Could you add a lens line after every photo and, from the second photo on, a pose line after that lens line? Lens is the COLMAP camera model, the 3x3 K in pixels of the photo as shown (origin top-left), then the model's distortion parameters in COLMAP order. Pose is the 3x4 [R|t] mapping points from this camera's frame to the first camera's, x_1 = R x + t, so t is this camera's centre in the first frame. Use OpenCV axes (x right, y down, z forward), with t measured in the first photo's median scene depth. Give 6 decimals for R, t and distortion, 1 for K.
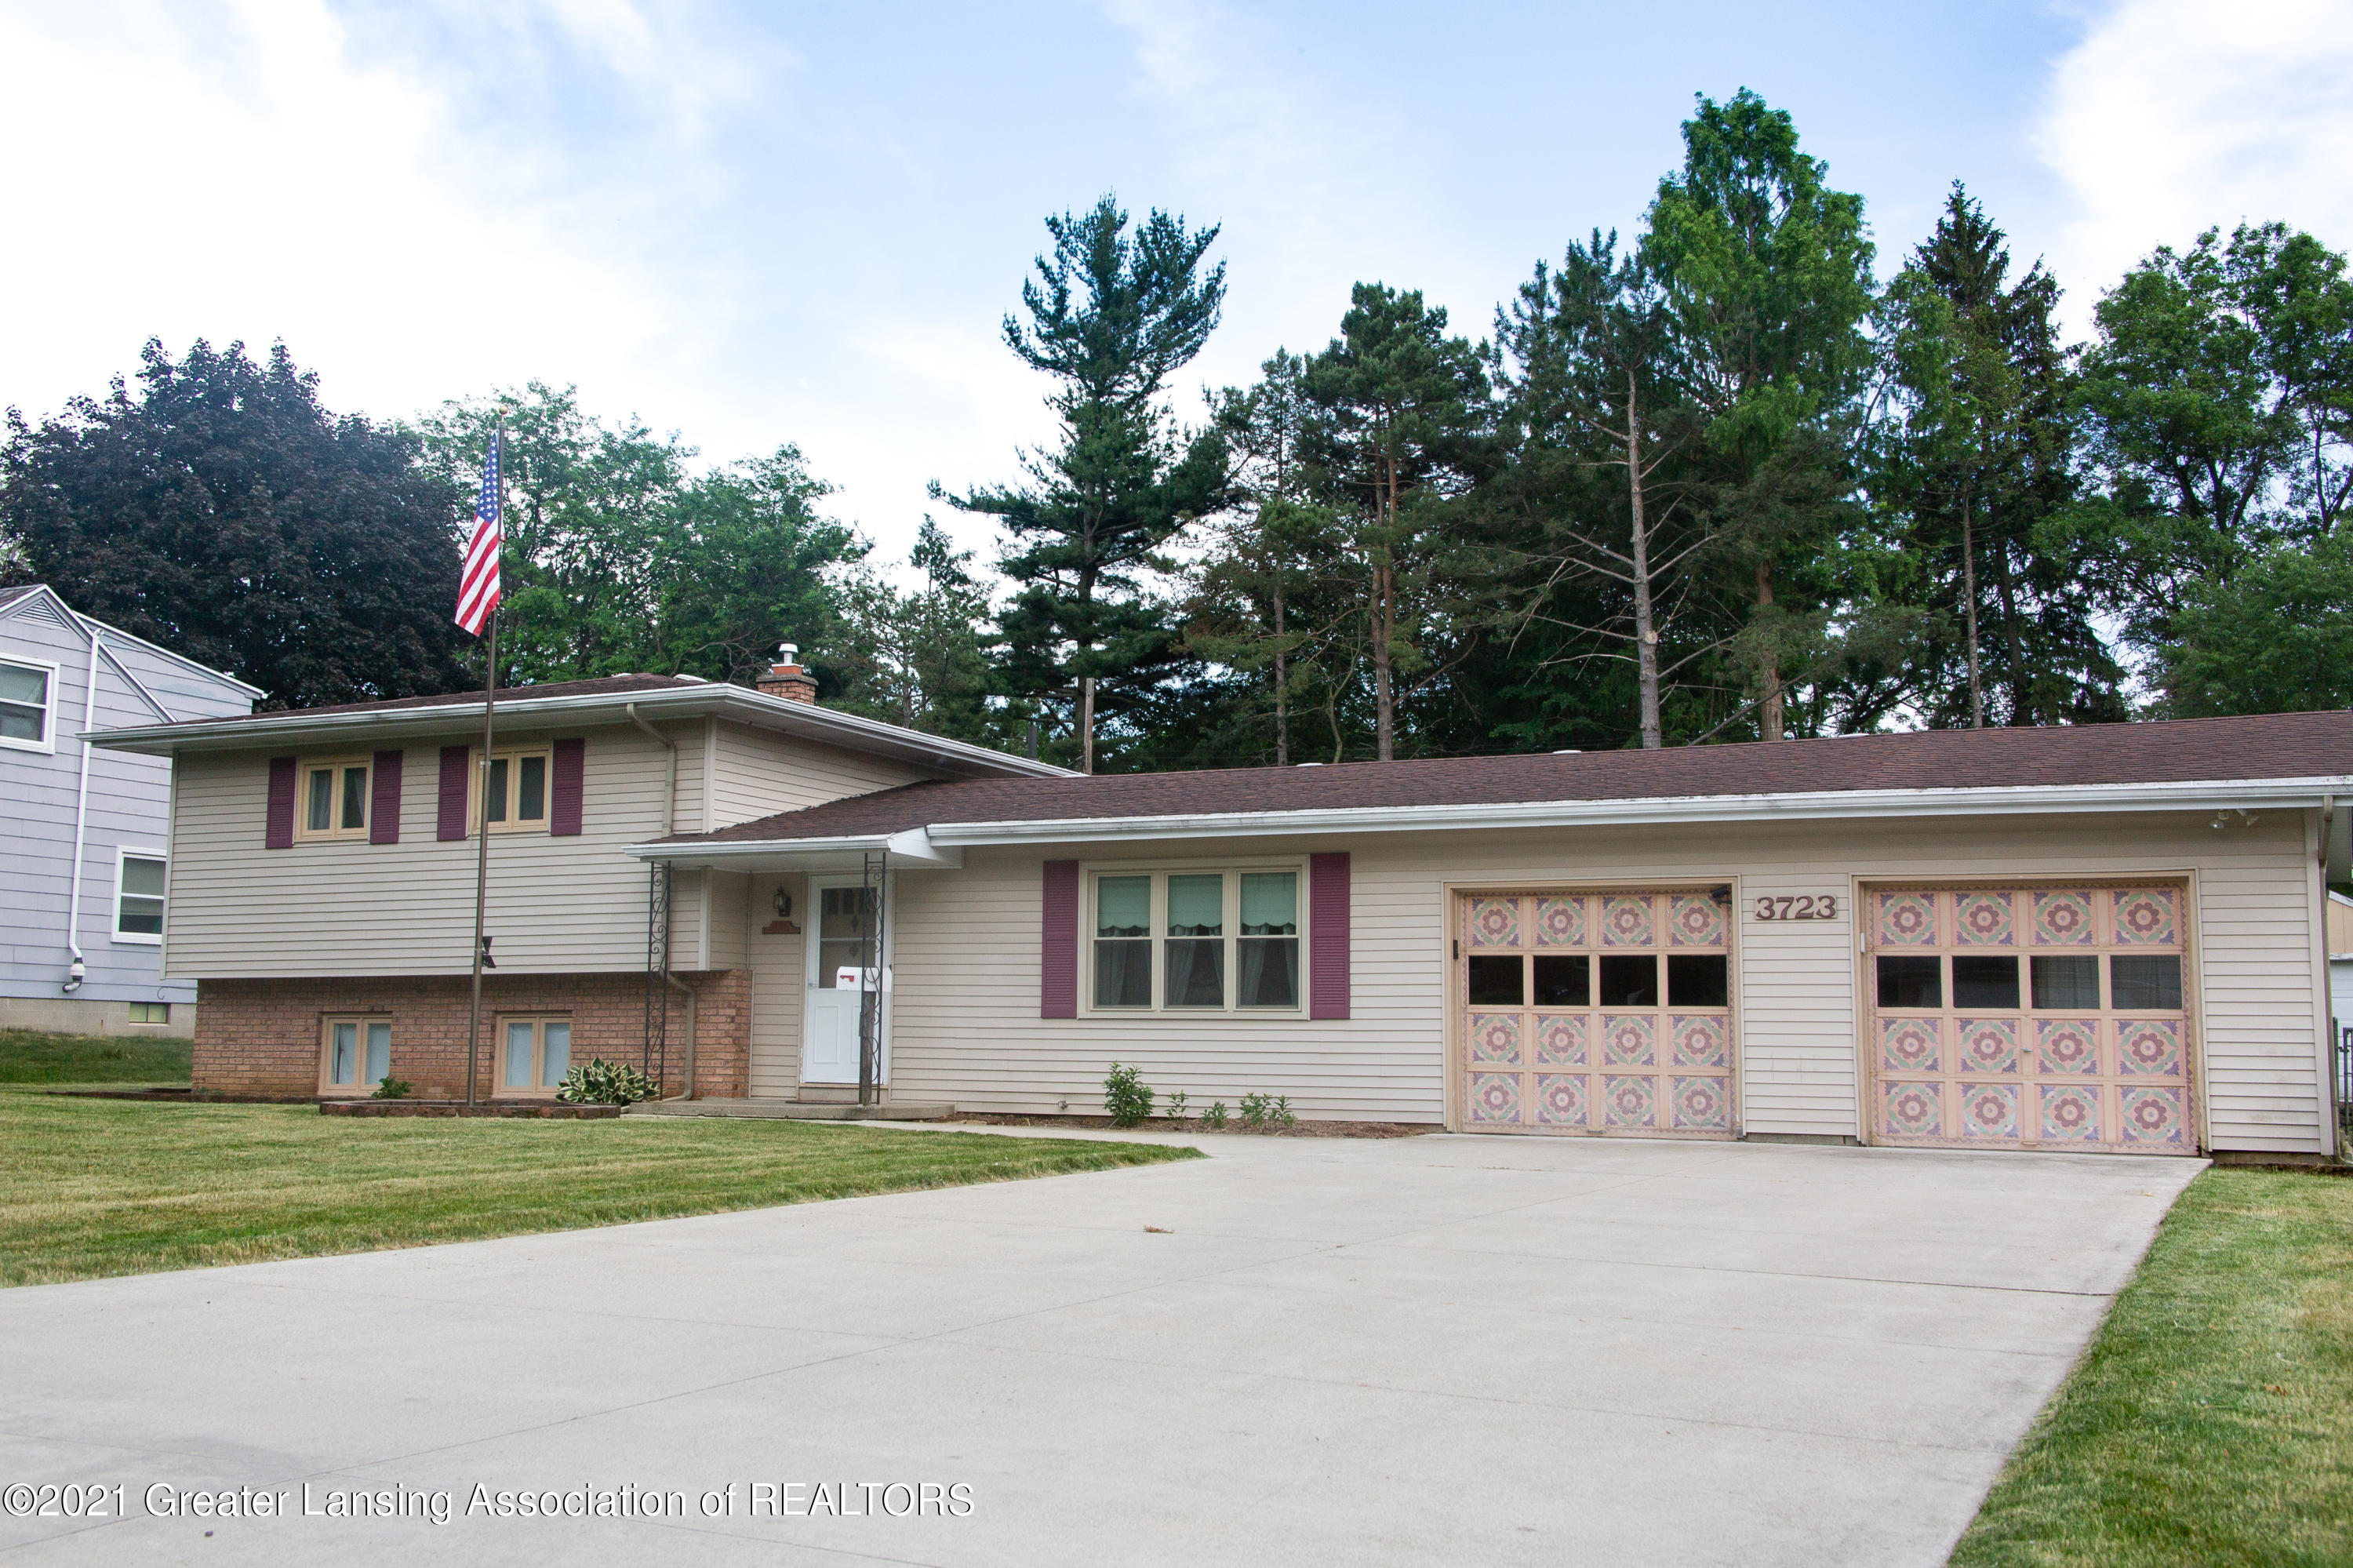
lens RADIAL K [[2423.0, 0, 1164.4], [0, 2423.0, 782.7], [0, 0, 1]] dist [0.067691, 0.000000]
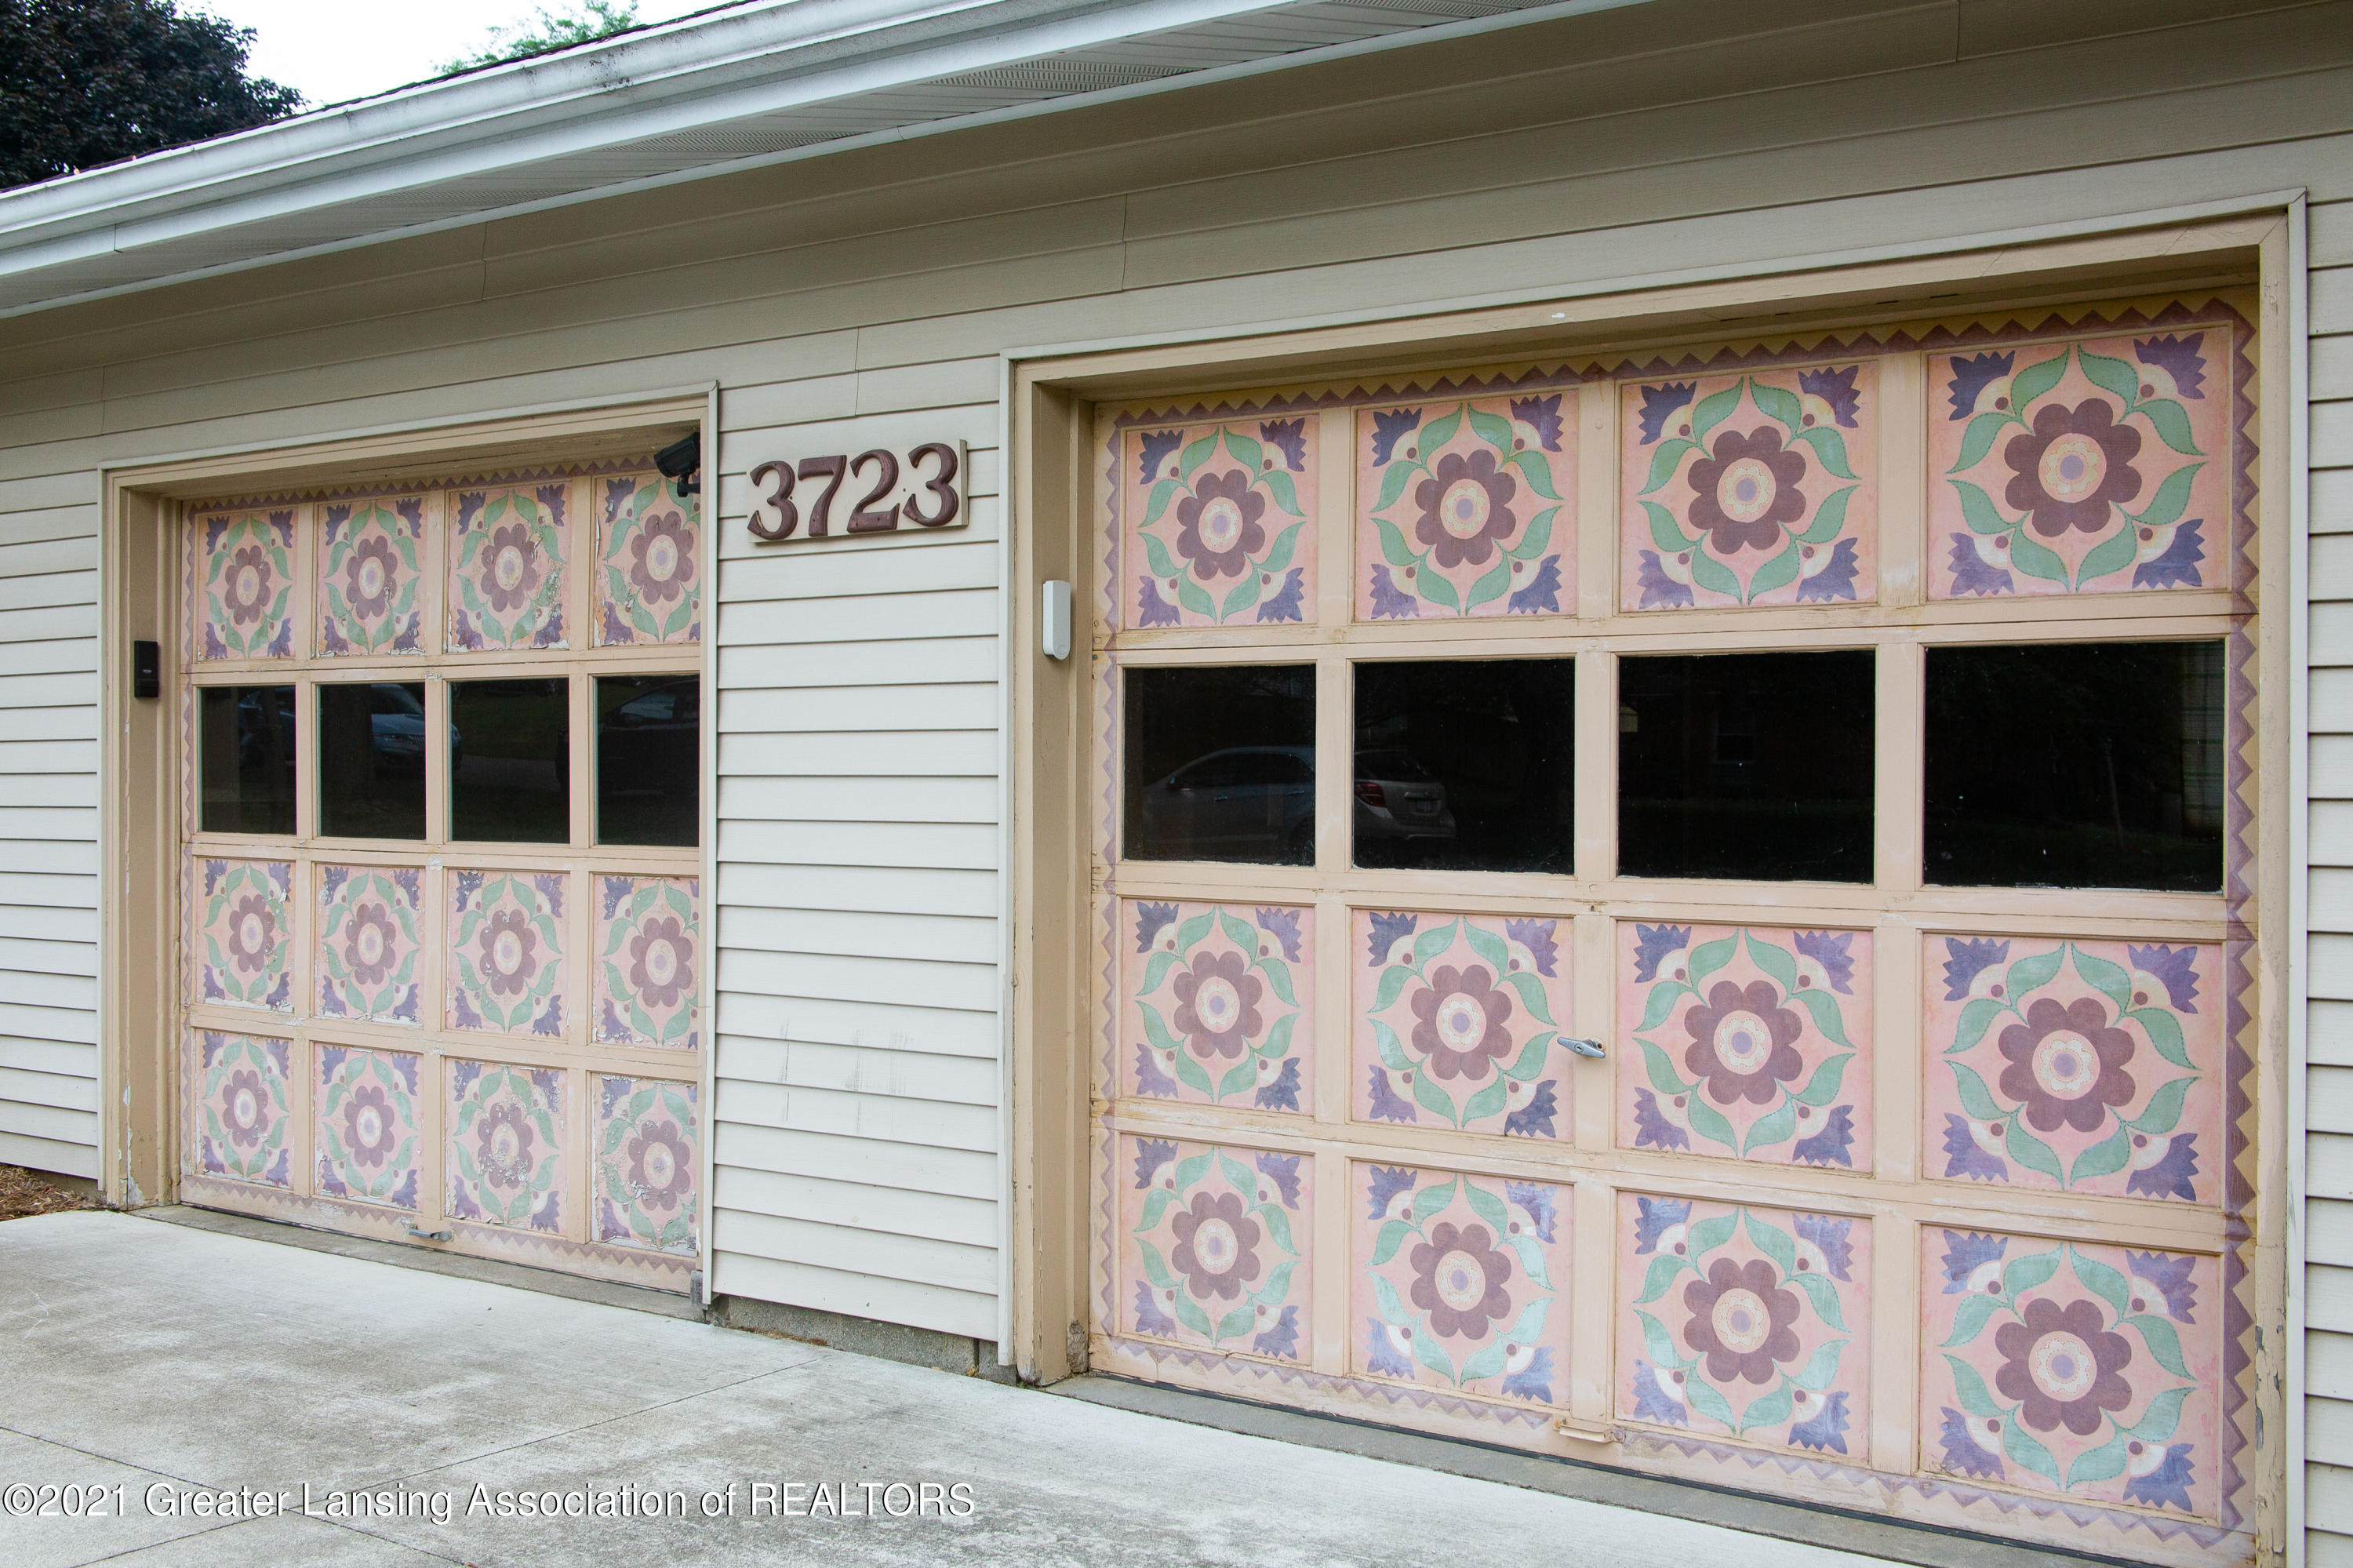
lens RADIAL K [[2489.1, 0, 1173.7], [0, 2489.1, 781.5], [0, 0, 1]] dist [0.013485, 0.000000]
pose [[0.981901, -0.003831, -0.189356, 0.303800], [0.023711, 0.994416, 0.102837, 0.048504], [0.187904, -0.105465, 0.976509, 0.640527]]
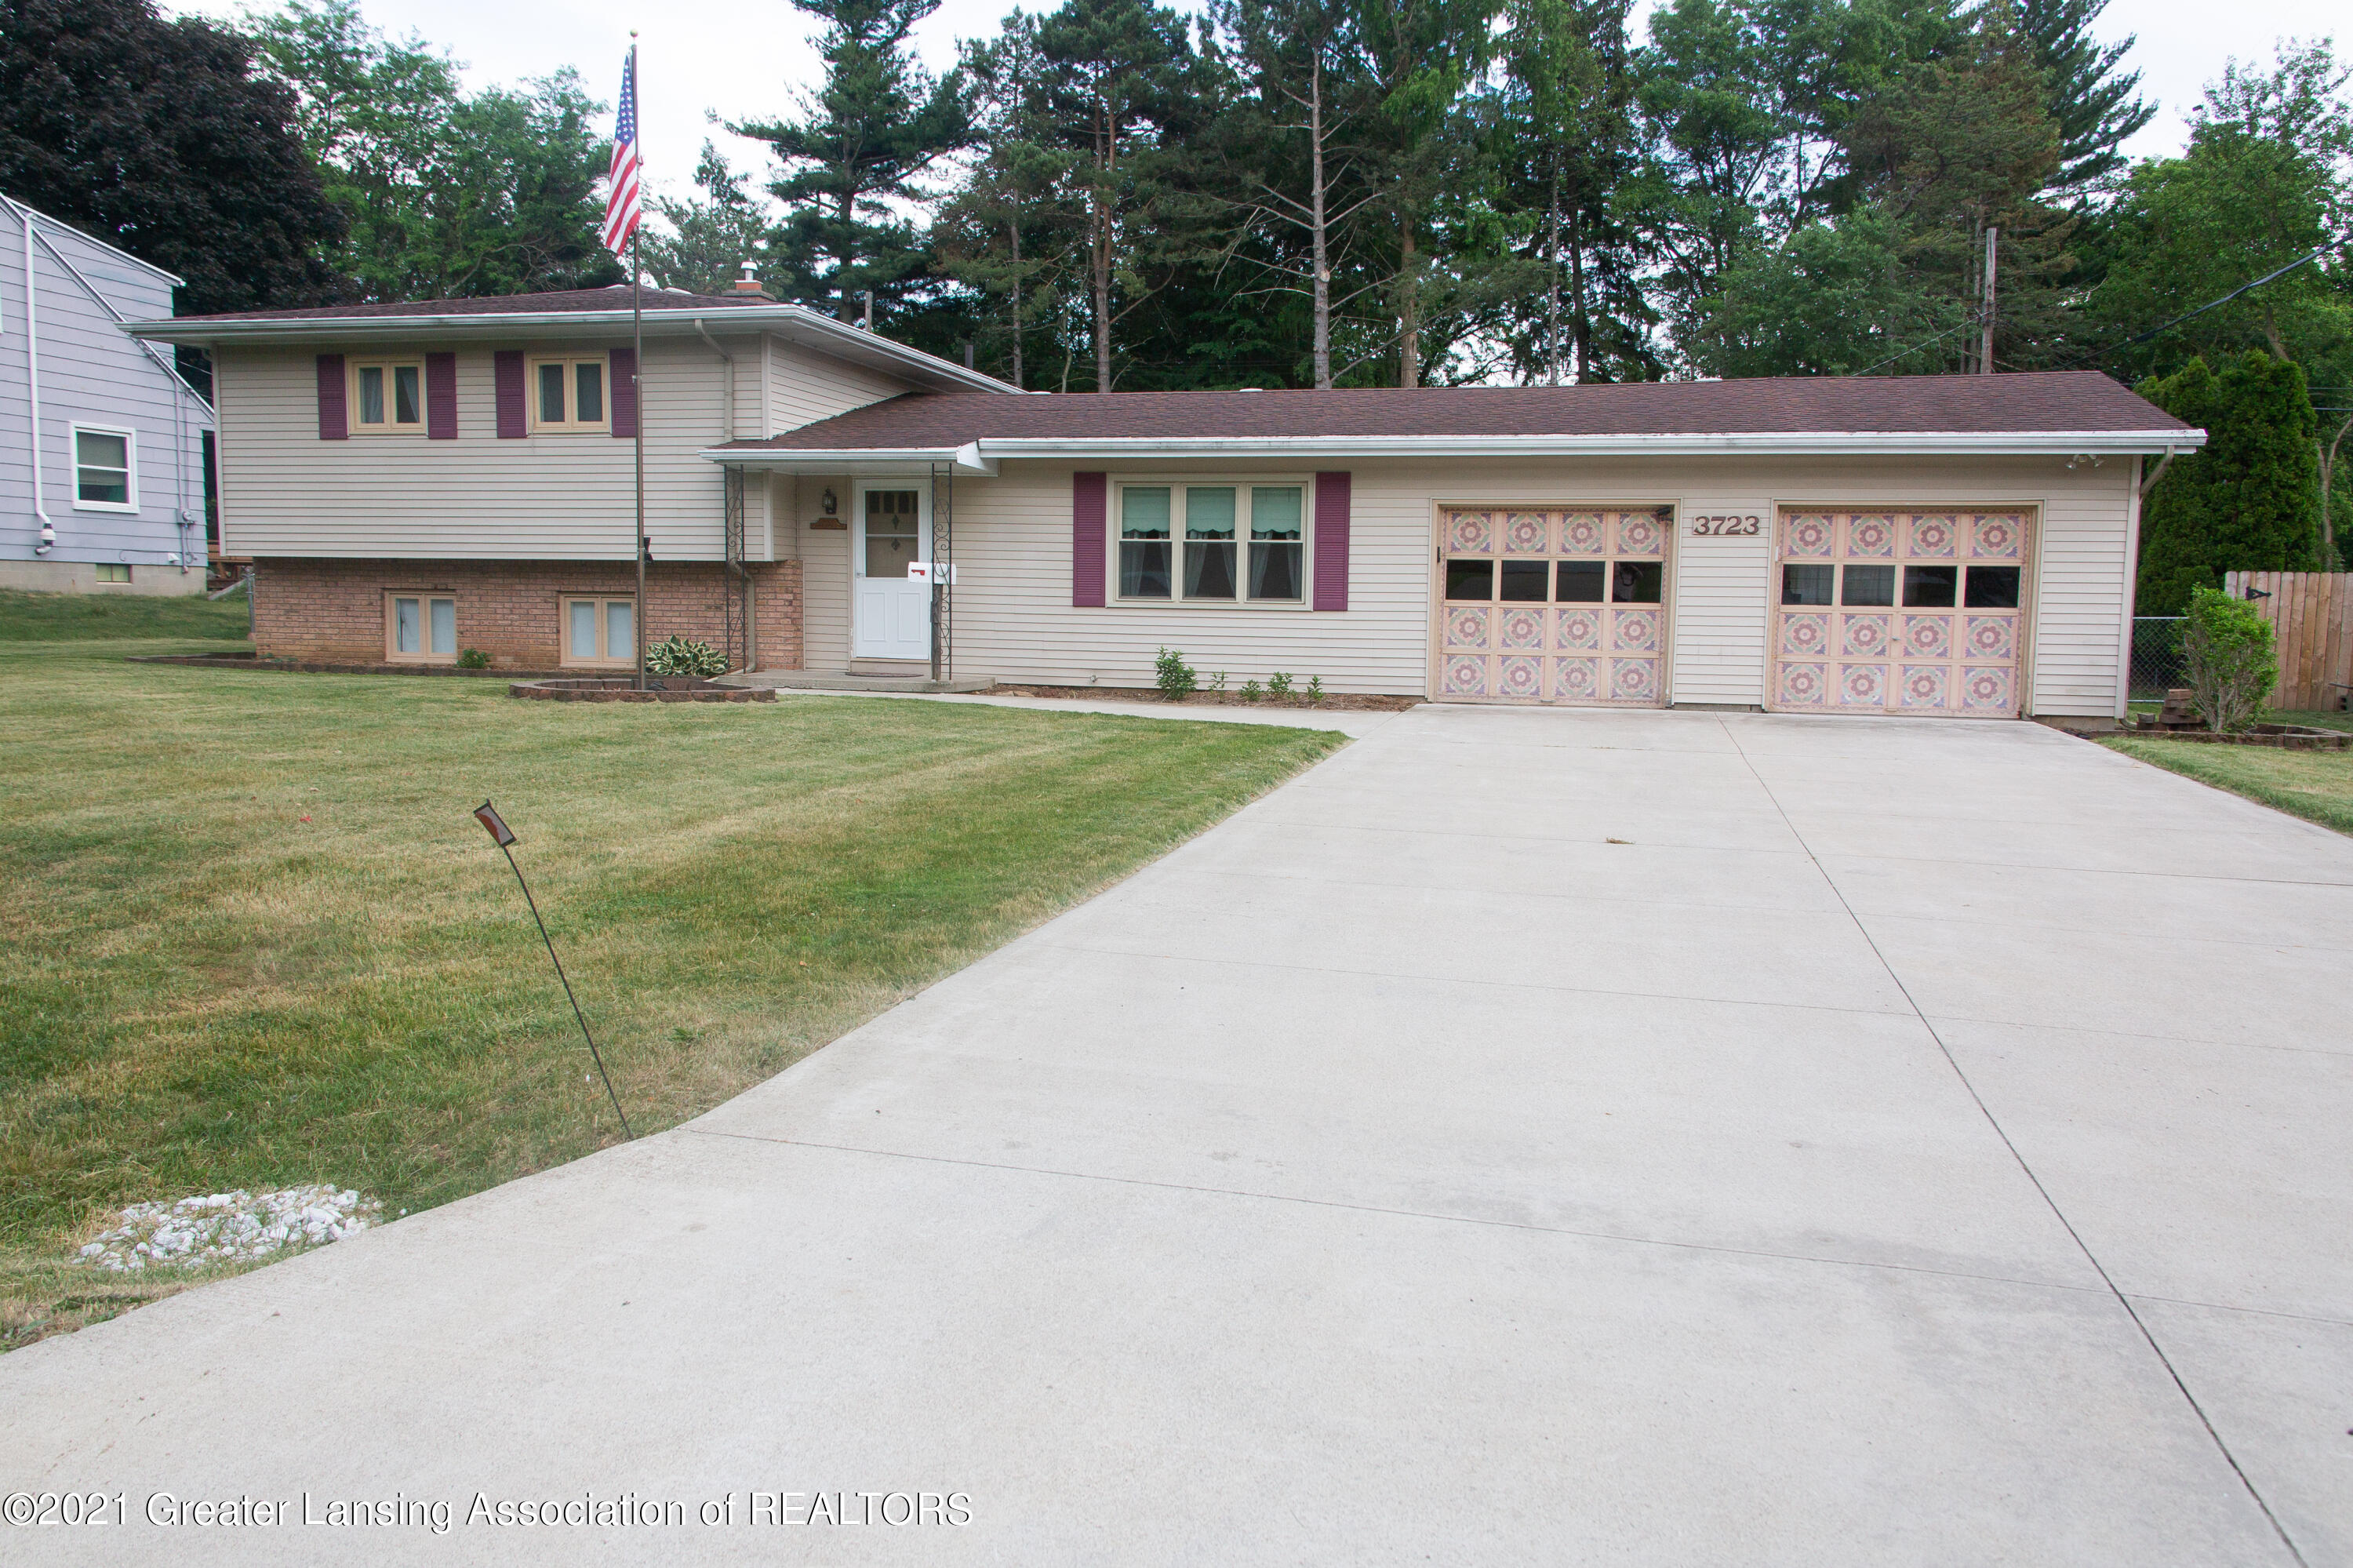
lens RADIAL K [[1862.6, 0, 1192.5], [0, 1862.6, 794.2], [0, 0, 1]] dist [0.051904, -0.033240]
pose [[0.979715, -0.016417, 0.199723, -0.178977], [-0.027397, 0.976308, 0.214642, -0.011144], [-0.198515, -0.215760, 0.956054, 0.090899]]
